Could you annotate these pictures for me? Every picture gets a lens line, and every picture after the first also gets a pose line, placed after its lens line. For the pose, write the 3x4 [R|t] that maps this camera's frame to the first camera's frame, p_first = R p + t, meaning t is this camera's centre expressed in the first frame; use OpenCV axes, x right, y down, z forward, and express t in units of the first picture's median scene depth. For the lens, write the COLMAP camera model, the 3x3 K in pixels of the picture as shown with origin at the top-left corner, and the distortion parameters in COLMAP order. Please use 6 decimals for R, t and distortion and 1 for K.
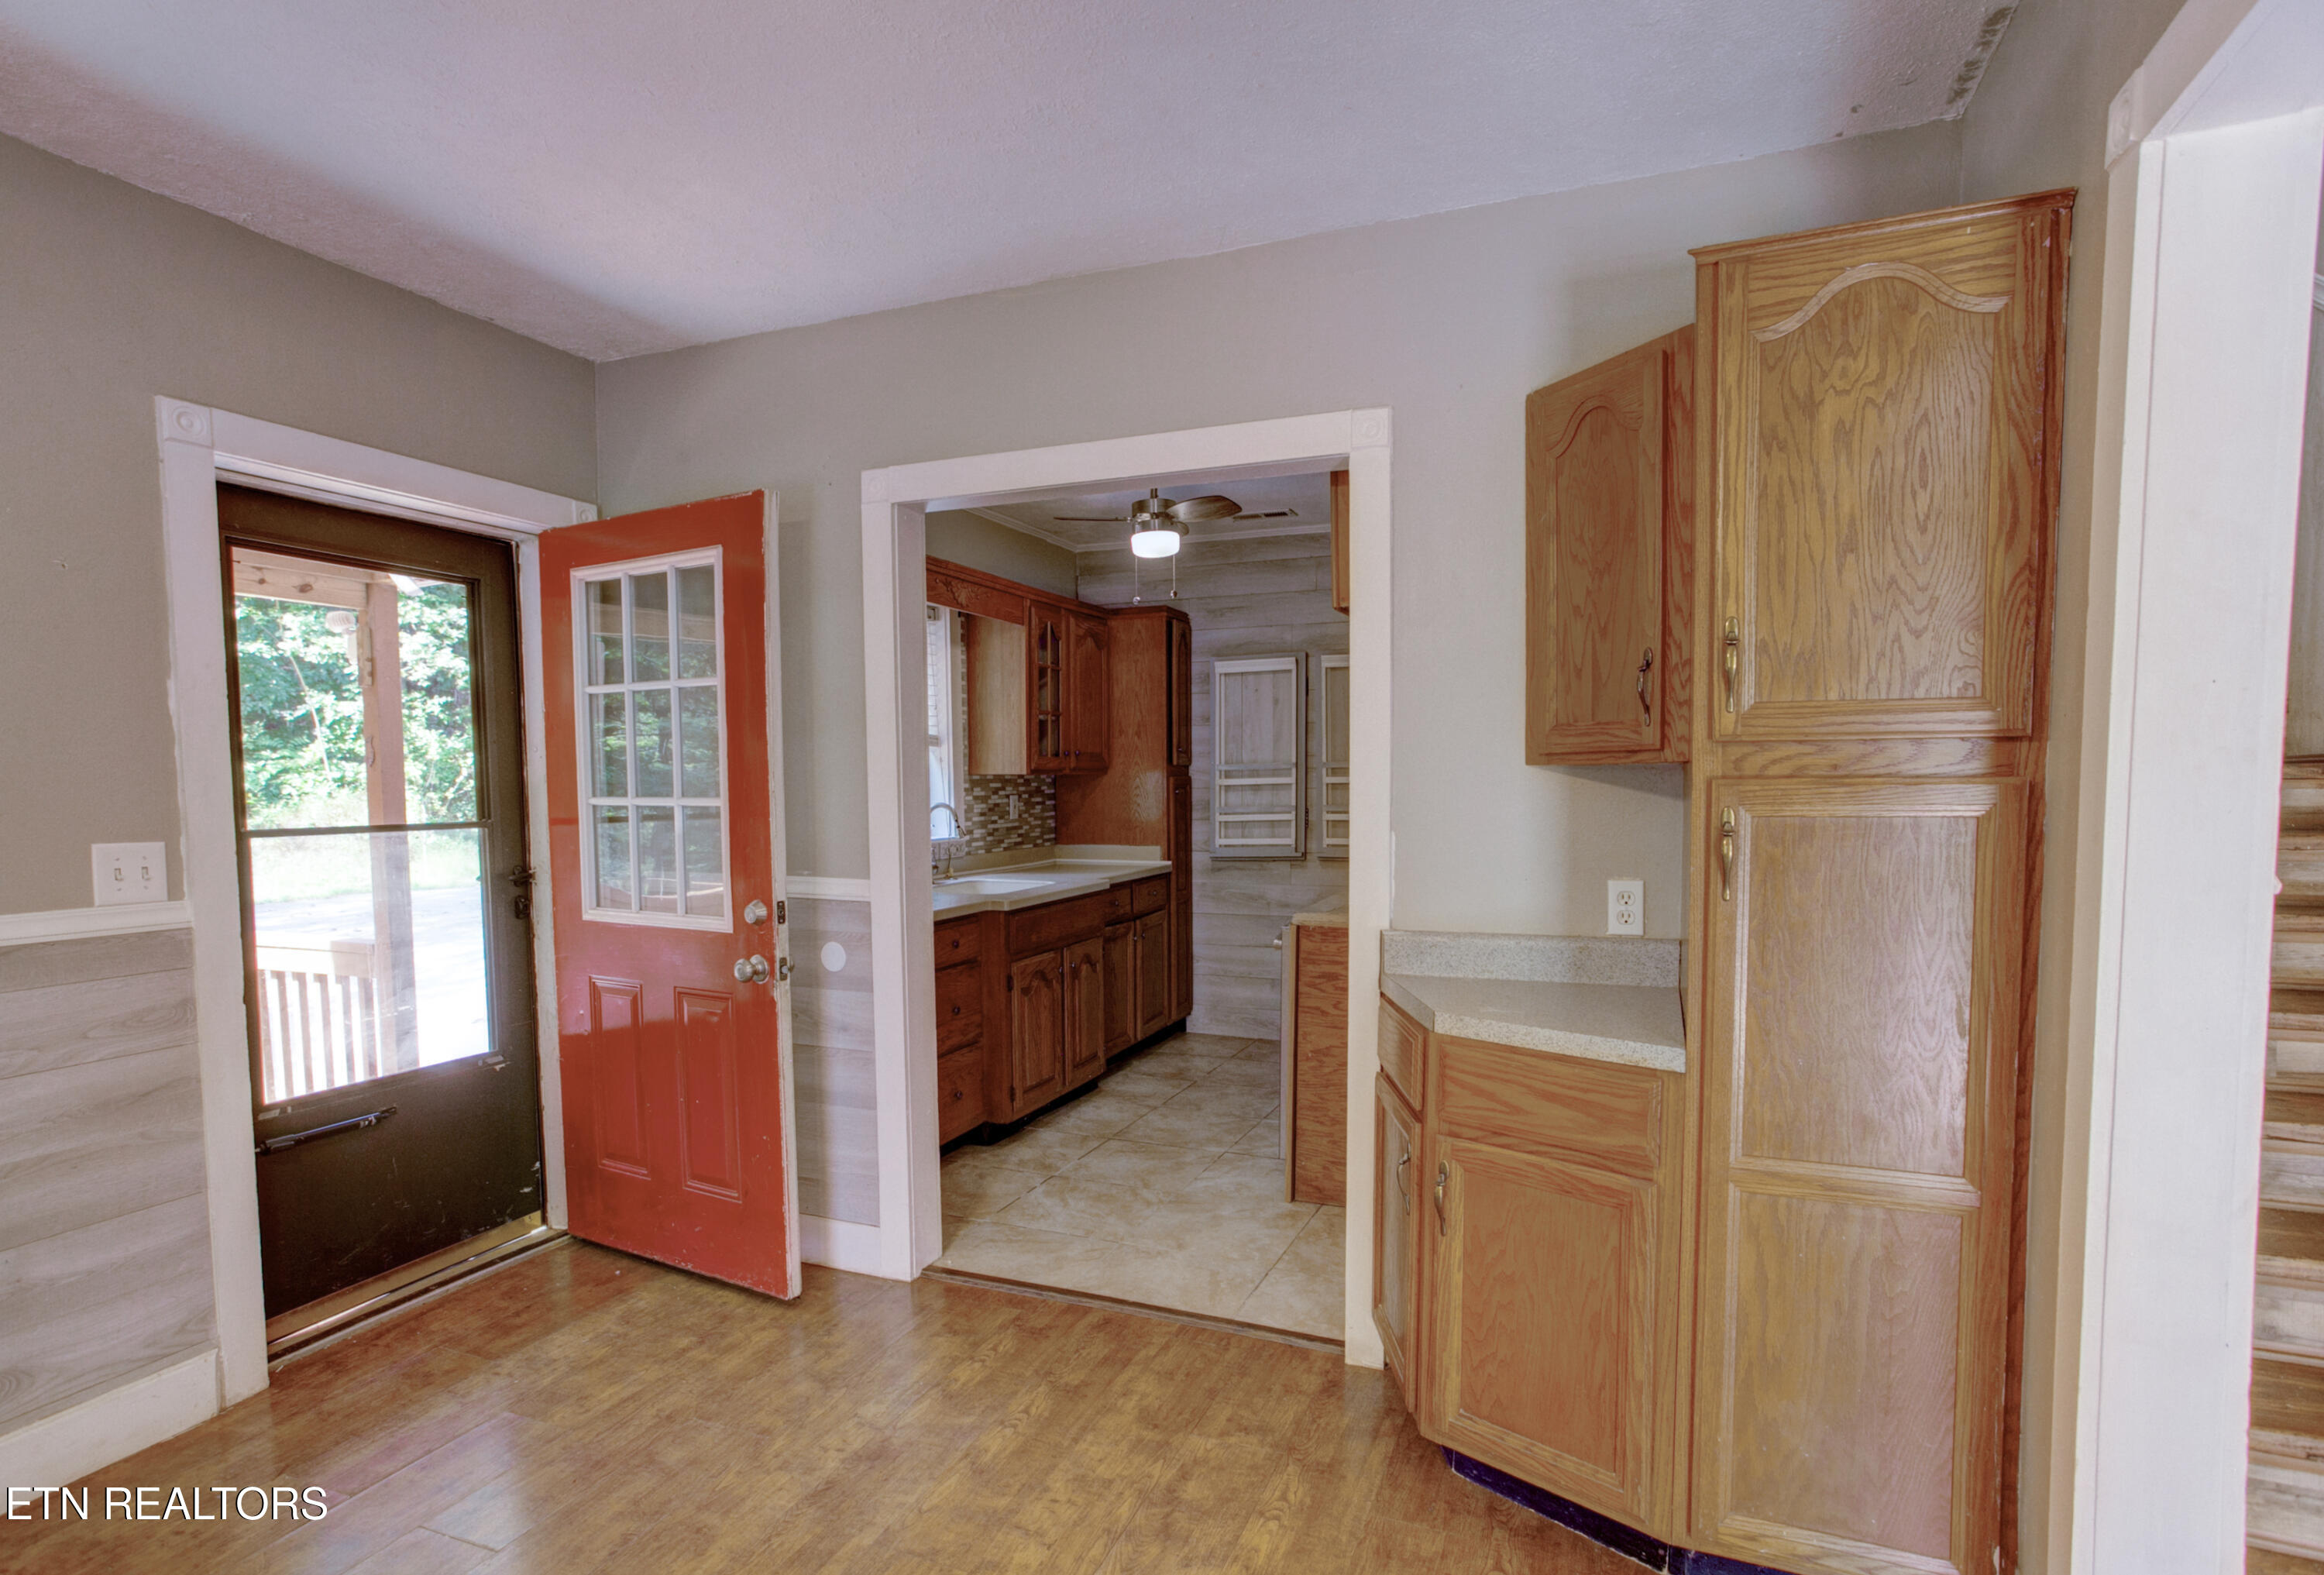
lens RADIAL K [[1192.2, 0, 1159.3], [0, 1192.2, 857.2], [0, 0, 1]] dist [-0.024754, 0.001739]
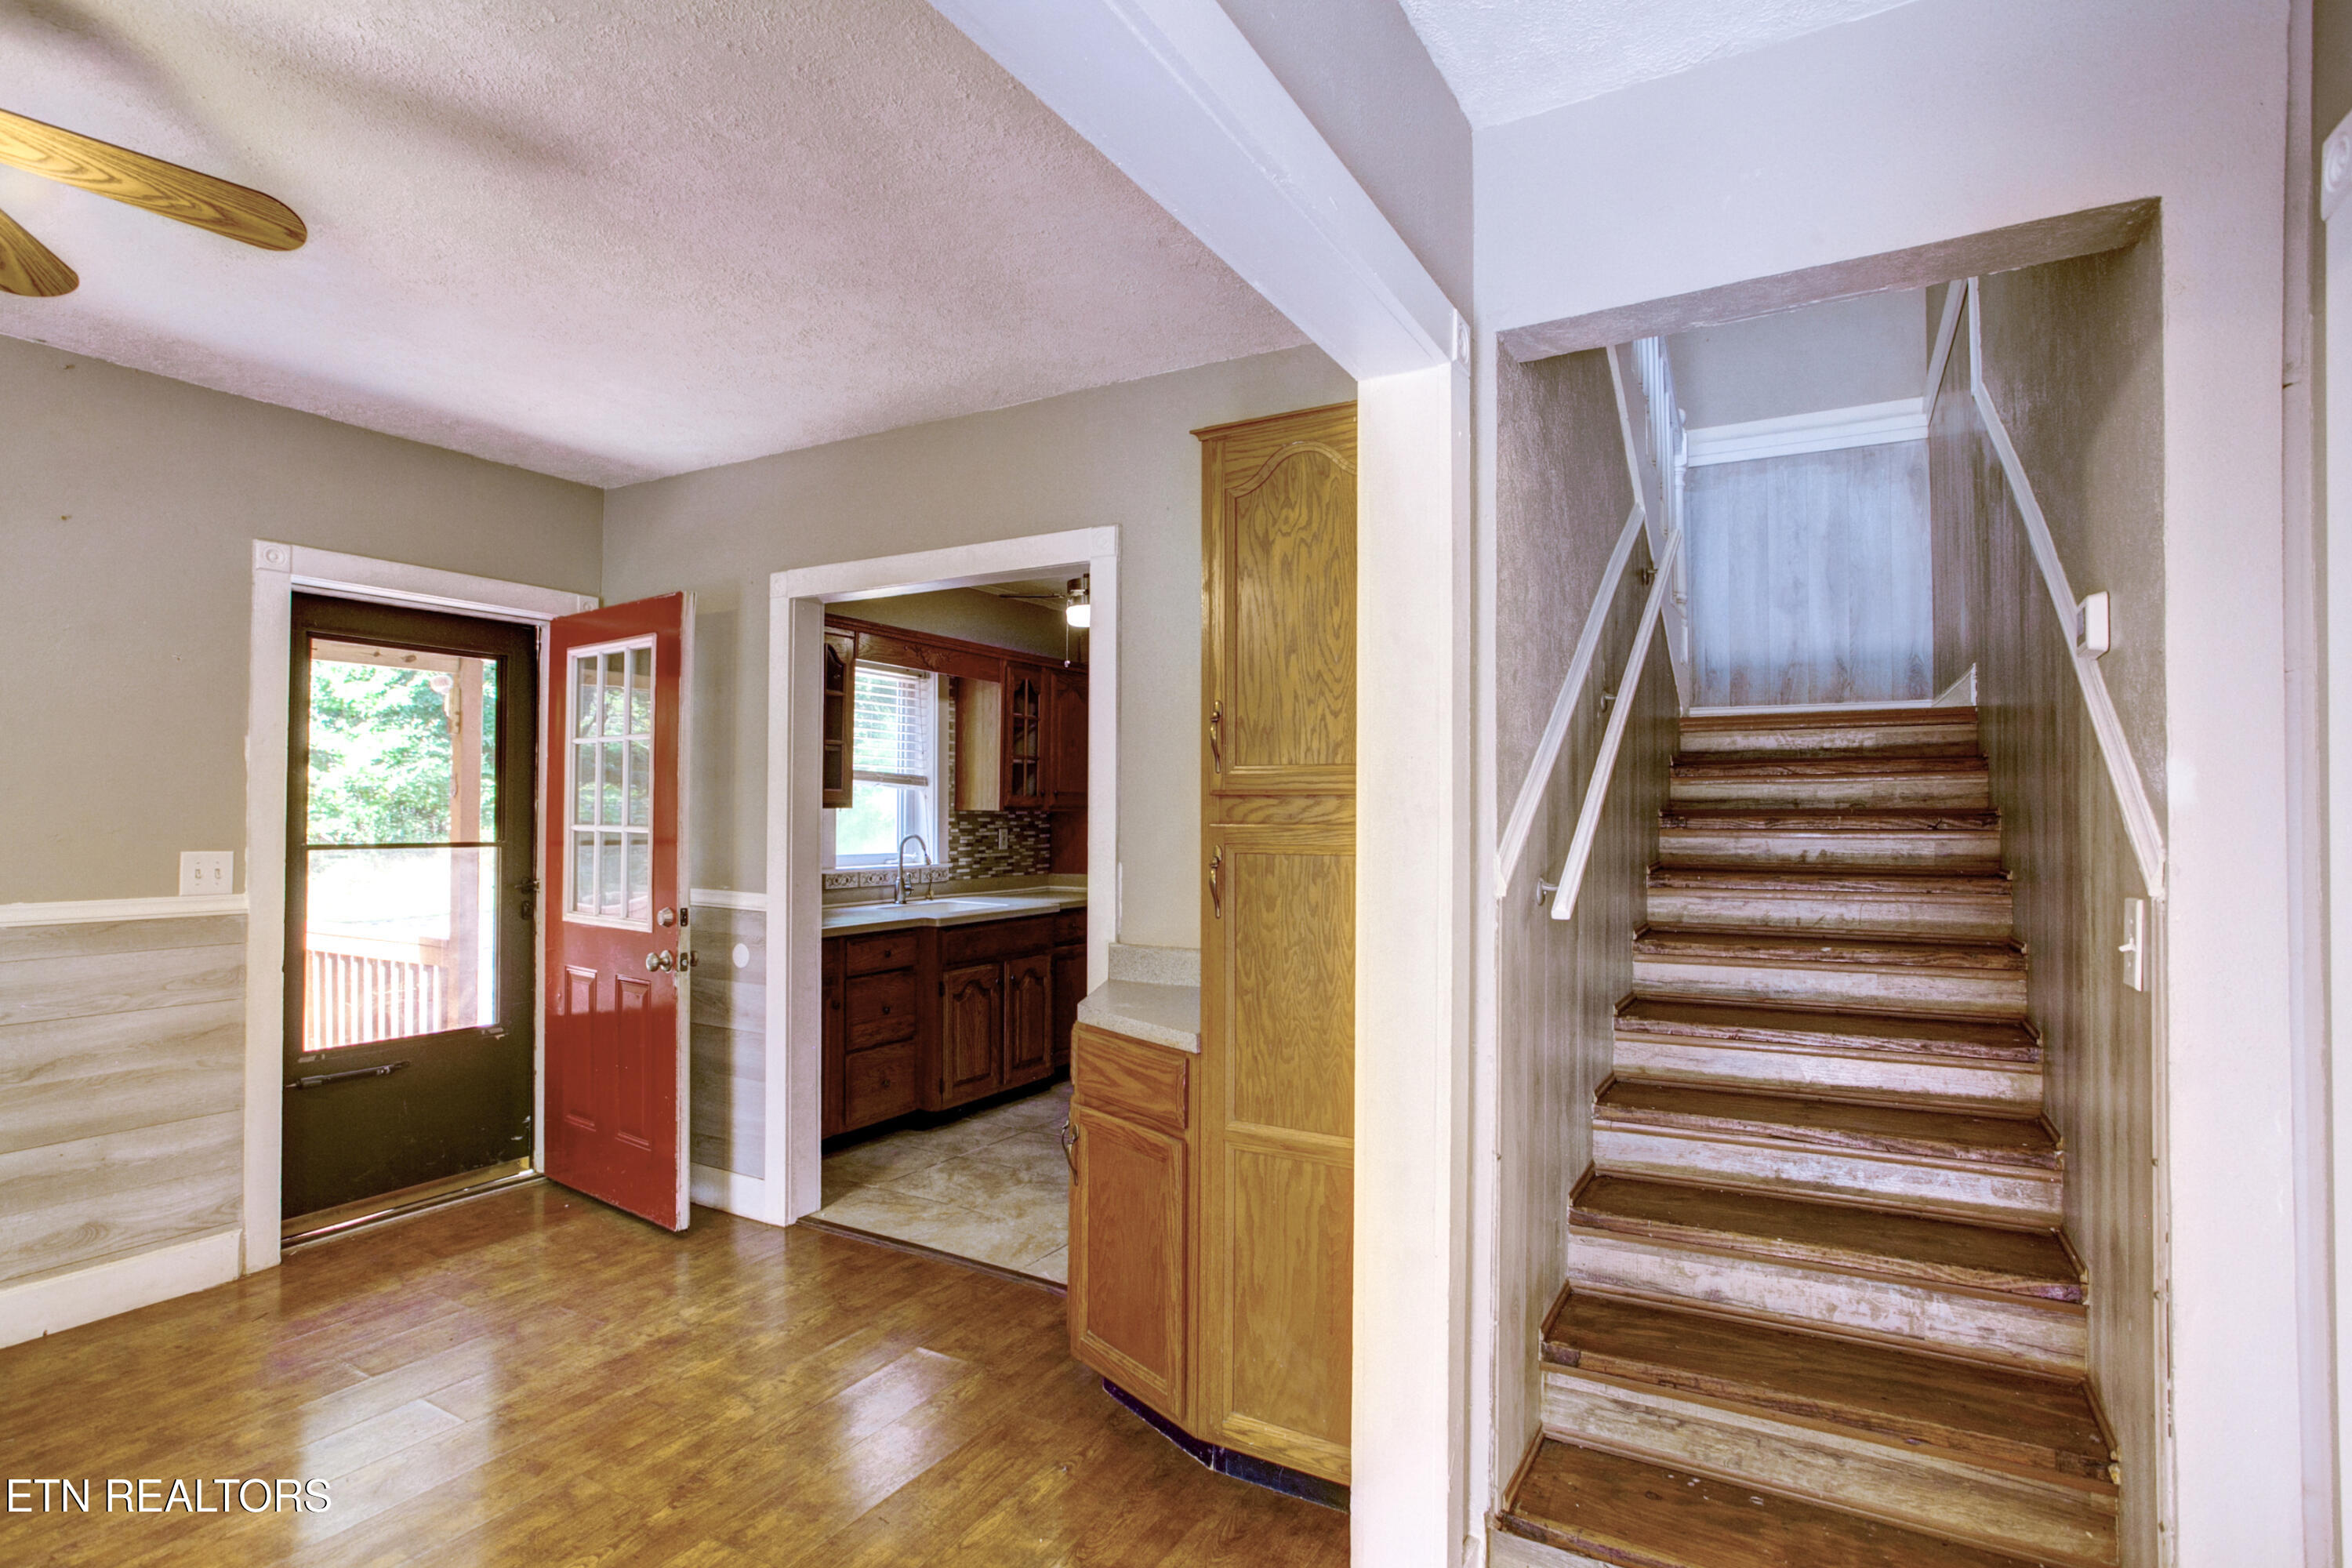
lens RADIAL K [[1173.7, 0, 1175.4], [0, 1173.7, 794.2], [0, 0, 1]] dist [-0.030167, 0.000257]
pose [[0.991010, 0.011215, -0.133317, 0.359293], [-0.022180, 0.996464, -0.081046, 0.004385], [0.131937, 0.083274, 0.987754, -0.168991]]
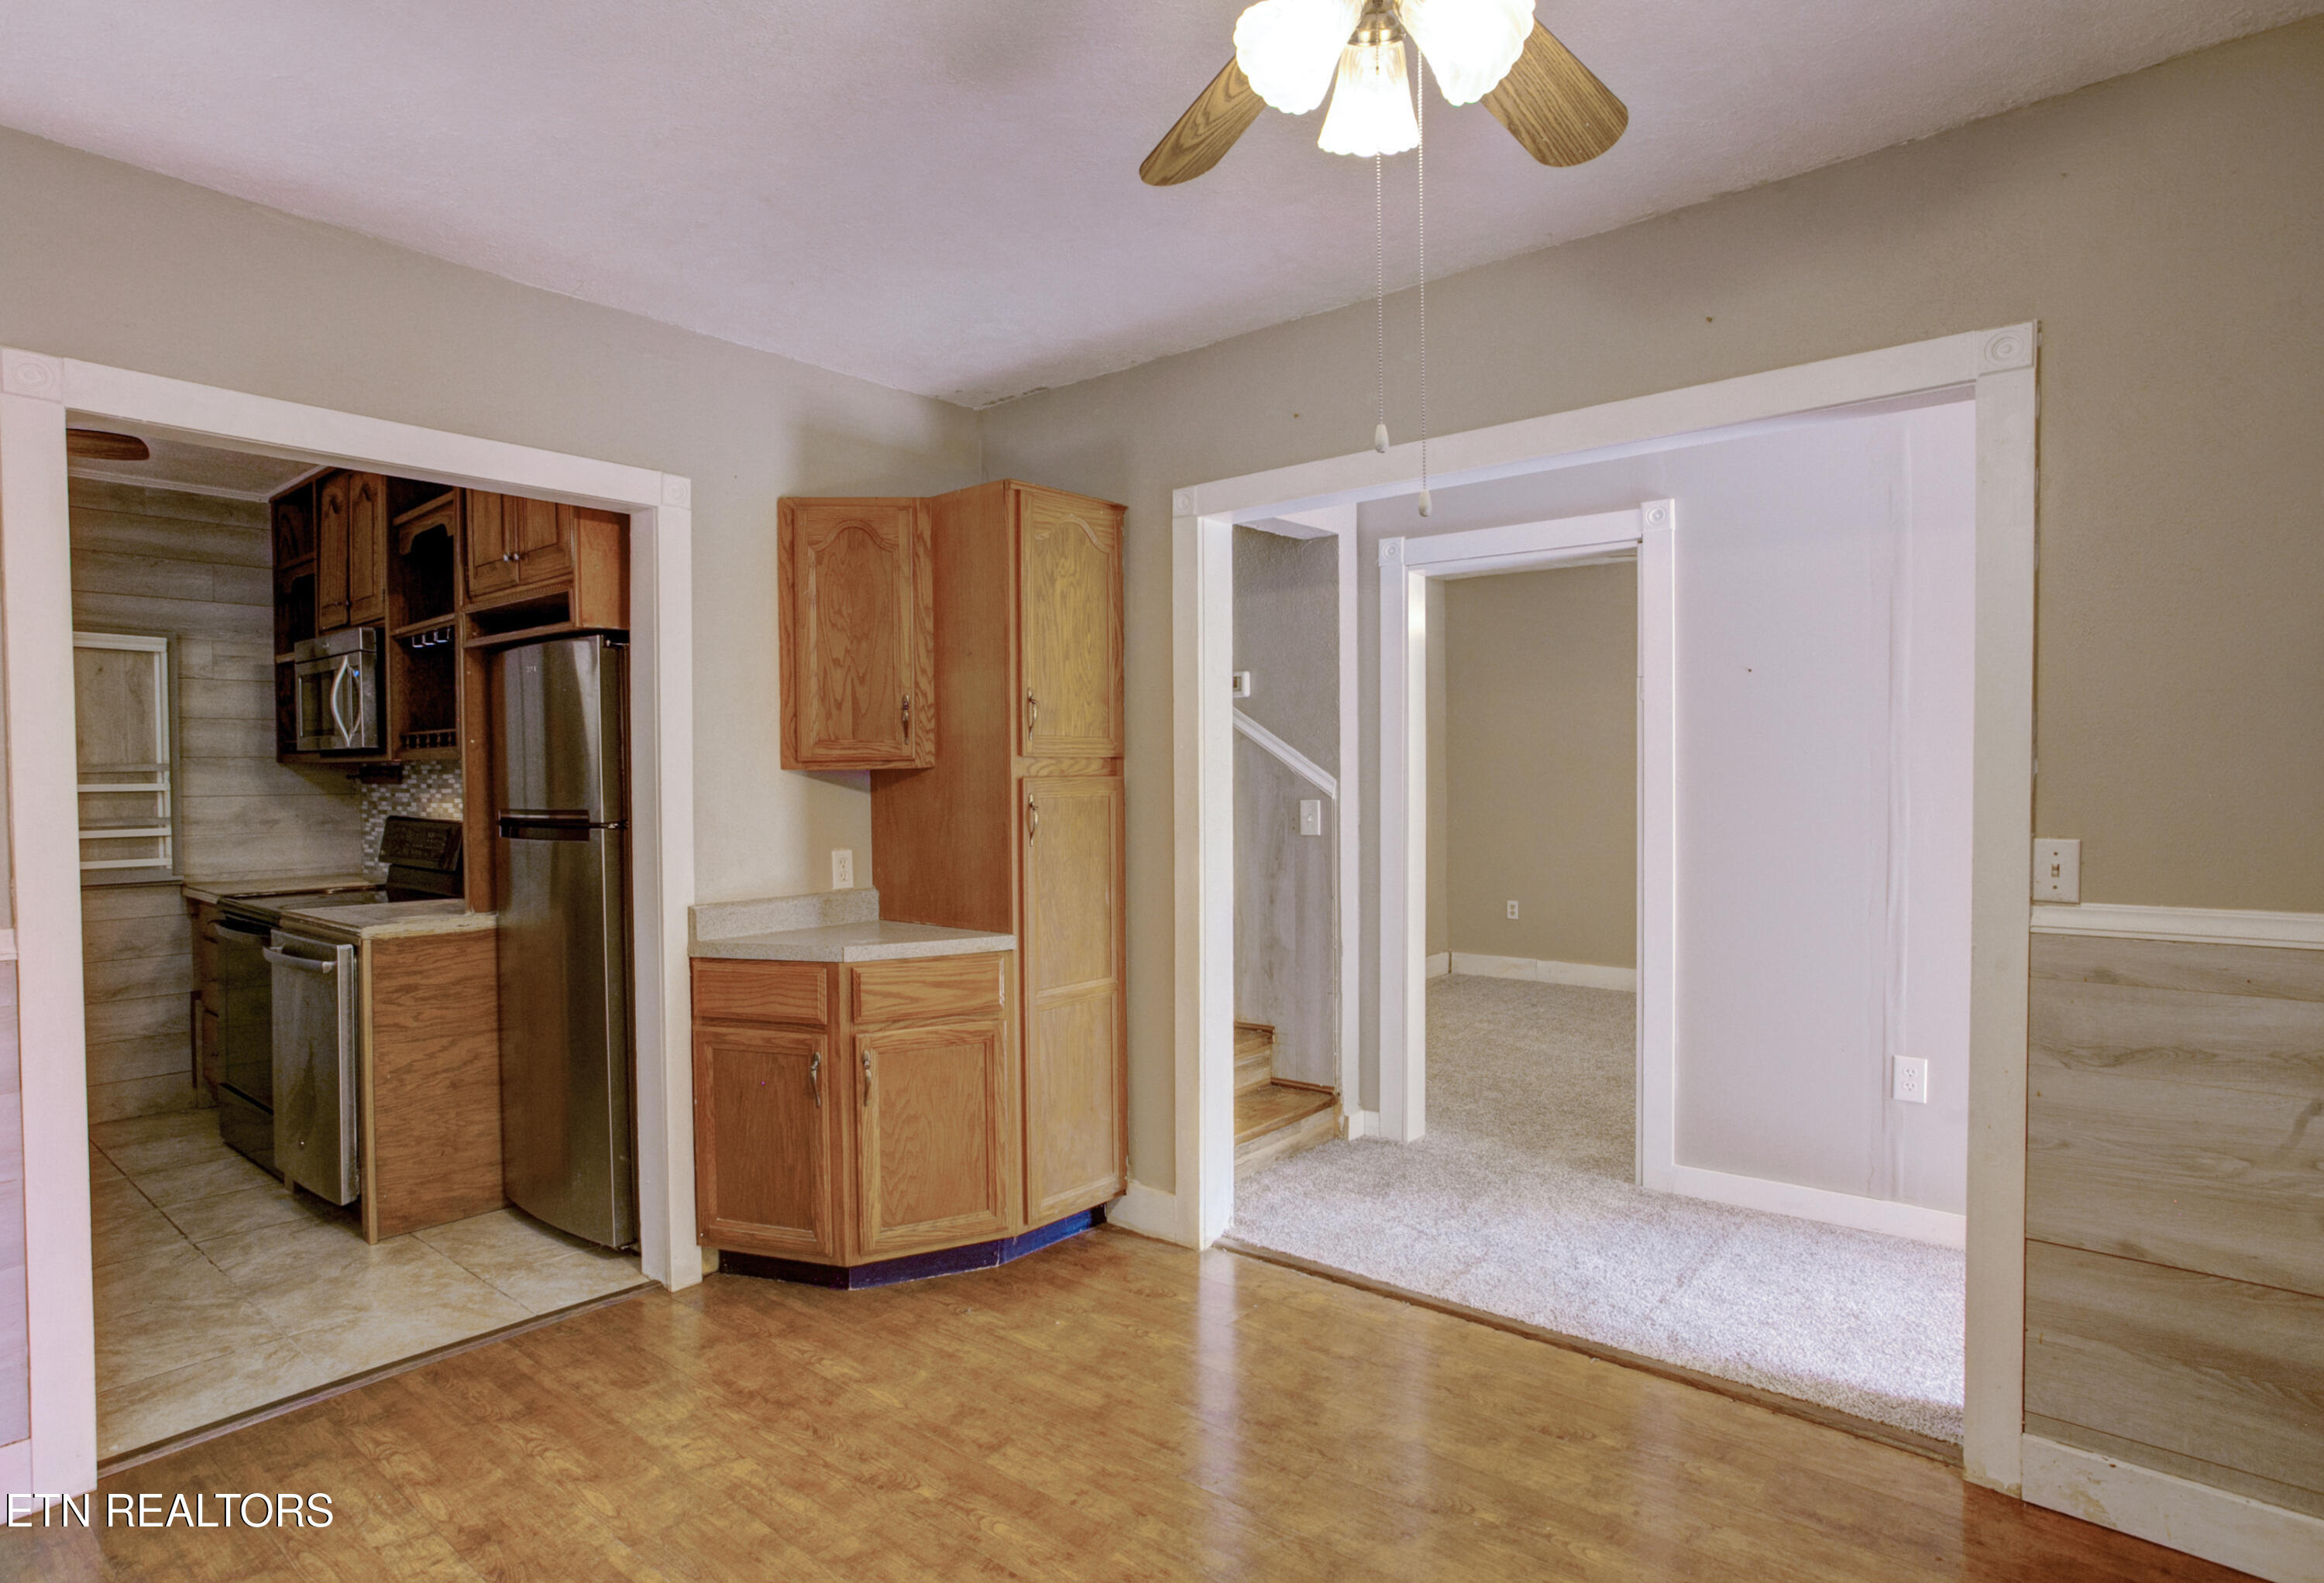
lens RADIAL K [[1229.0, 0, 1112.9], [0, 1229.0, 799.5], [0, 0, 1]] dist [-0.053736, 0.038648]
pose [[0.323974, -0.016548, 0.945921, -0.724029], [0.070016, 0.997524, -0.006530, -0.007389], [-0.943471, 0.068345, 0.324331, 0.169636]]
